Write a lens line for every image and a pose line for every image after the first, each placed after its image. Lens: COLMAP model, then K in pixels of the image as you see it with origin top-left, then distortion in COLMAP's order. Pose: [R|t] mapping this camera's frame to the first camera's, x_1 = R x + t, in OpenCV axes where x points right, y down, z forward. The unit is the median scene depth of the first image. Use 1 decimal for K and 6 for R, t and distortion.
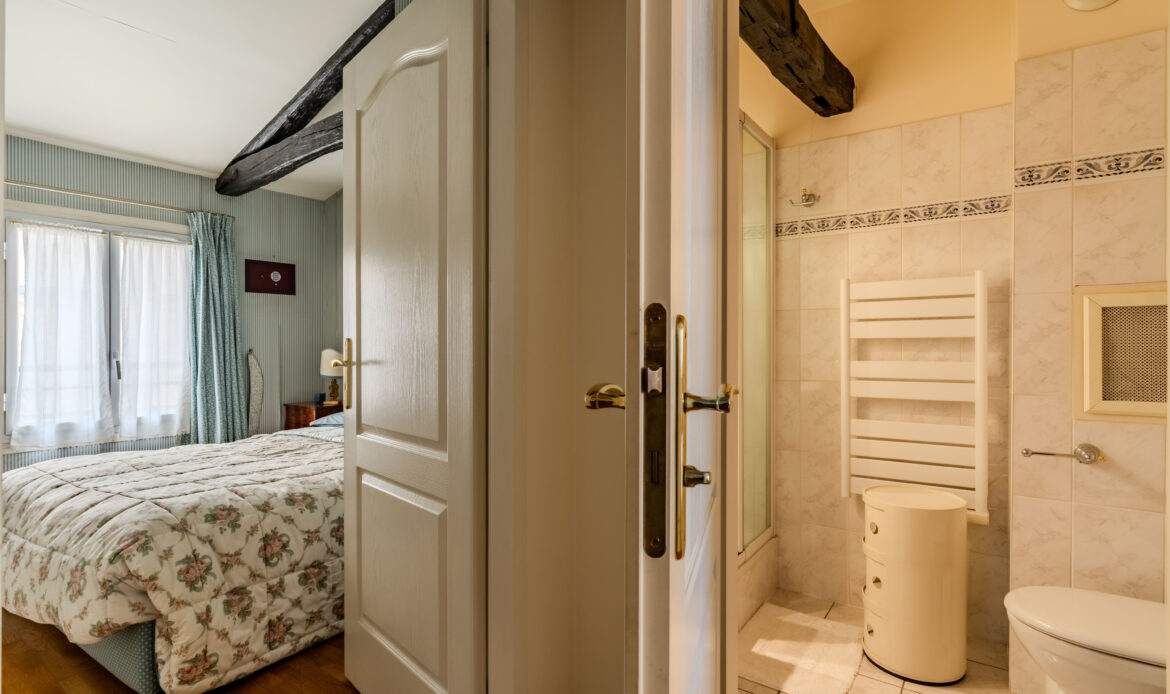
lens RADIAL K [[572.2, 0, 585.0], [0, 572.2, 344.7], [0, 0, 1]] dist [0.002345, -0.002502]
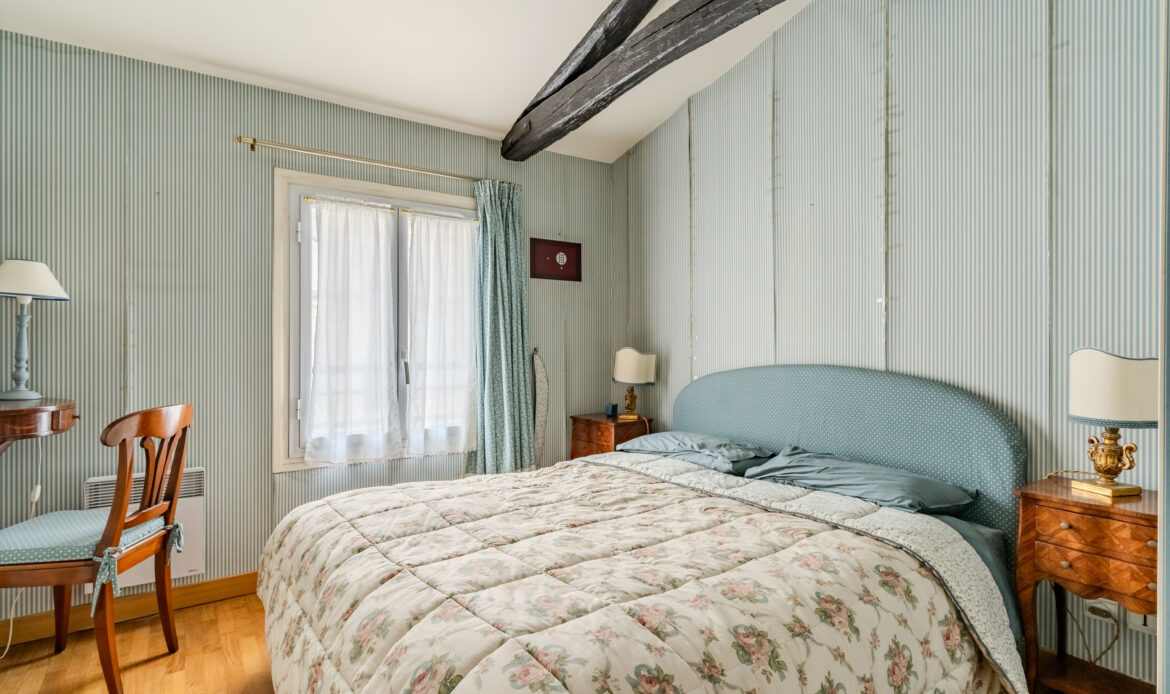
lens RADIAL K [[572.2, 0, 583.2], [0, 572.2, 345.3], [0, 0, 1]] dist [0.002345, -0.002502]
pose [[0.944668, 0.003175, -0.328011, -0.517820], [-0.002030, 0.999991, 0.003834, 0.001206], [0.328020, -0.002956, 0.944666, 0.514484]]
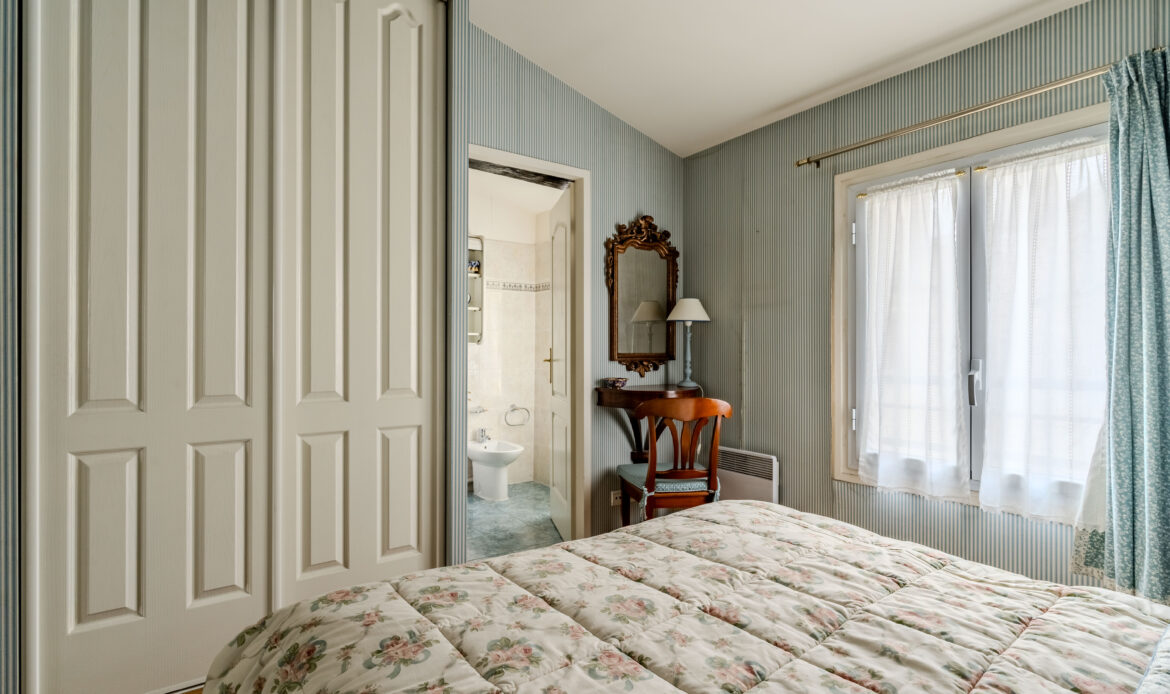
lens RADIAL K [[572.2, 0, 594.3], [0, 572.2, 346.4], [0, 0, 1]] dist [0.002345, -0.002502]
pose [[-0.306802, -0.001806, -0.951772, -0.193999], [0.008037, 0.999958, -0.004488, -0.004340], [0.951739, -0.009026, -0.306775, 1.389607]]
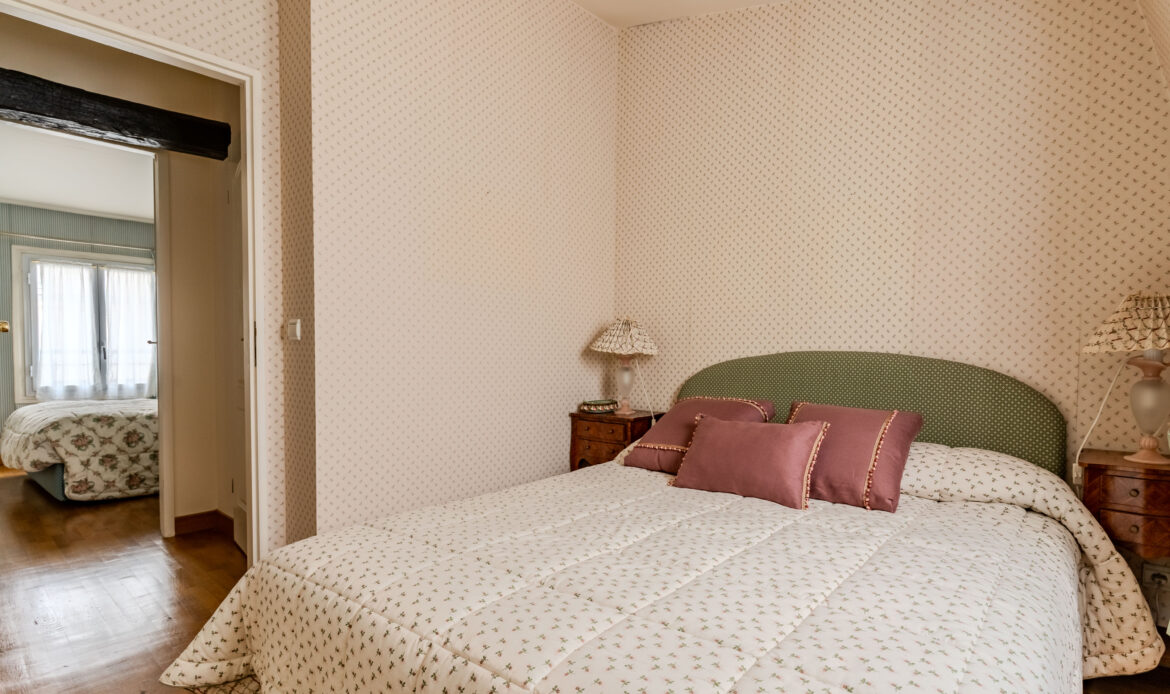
lens RADIAL K [[558.1, 0, 594.8], [0, 558.1, 366.5], [0, 0, 1]] dist [-0.003344, 0.003591]
pose [[0.996761, 0.007291, -0.080089, 1.117831], [-0.004637, 0.999435, 0.033276, 0.039398], [0.080286, -0.032797, 0.996232, -0.719261]]
